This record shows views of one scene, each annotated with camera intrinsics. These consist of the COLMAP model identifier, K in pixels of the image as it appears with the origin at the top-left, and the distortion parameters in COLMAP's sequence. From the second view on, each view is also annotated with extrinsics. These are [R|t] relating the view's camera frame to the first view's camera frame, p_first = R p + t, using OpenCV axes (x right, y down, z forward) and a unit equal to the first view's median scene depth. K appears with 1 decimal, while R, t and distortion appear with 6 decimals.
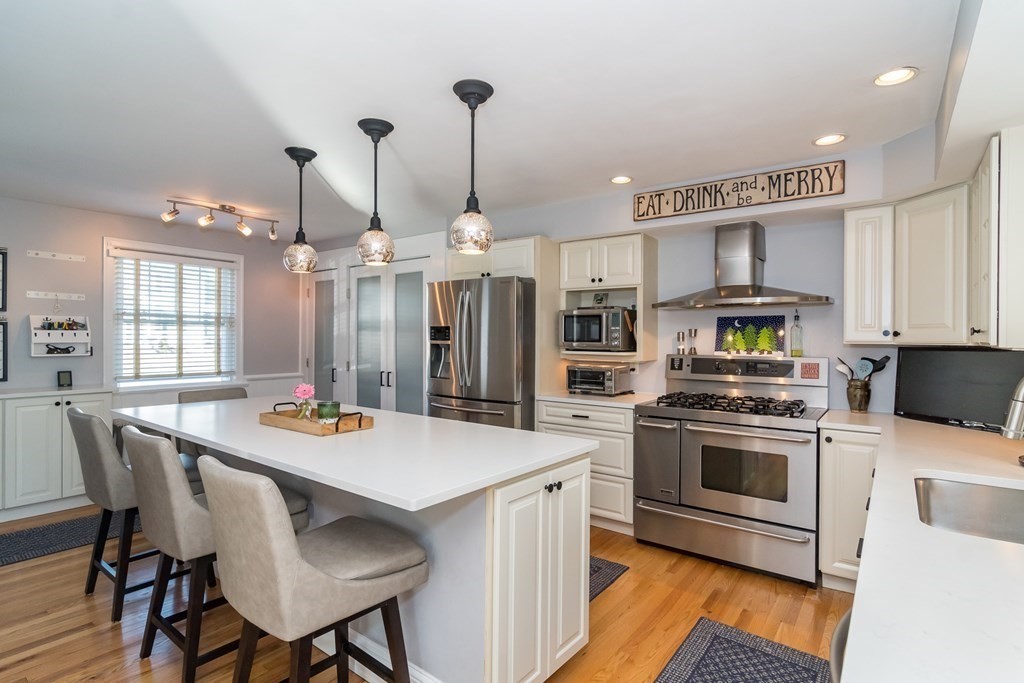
lens RADIAL K [[505.1, 0, 512.0], [0, 505.1, 341.5], [0, 0, 1]] dist [0.000646, -0.000001]
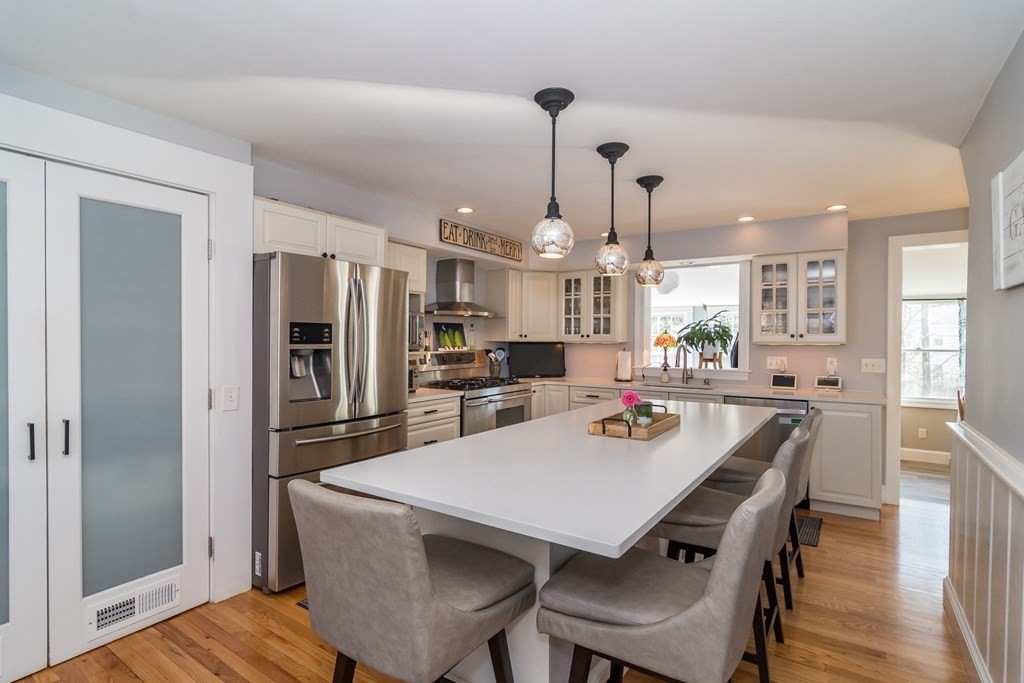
lens RADIAL K [[505.1, 0, 512.0], [0, 505.1, 341.5], [0, 0, 1]] dist [0.000646, -0.000001]
pose [[-0.047373, -0.014090, 0.998778, -0.990238], [-0.001510, 0.999900, 0.014034, -0.017973], [-0.998876, -0.000843, -0.047390, 0.914116]]
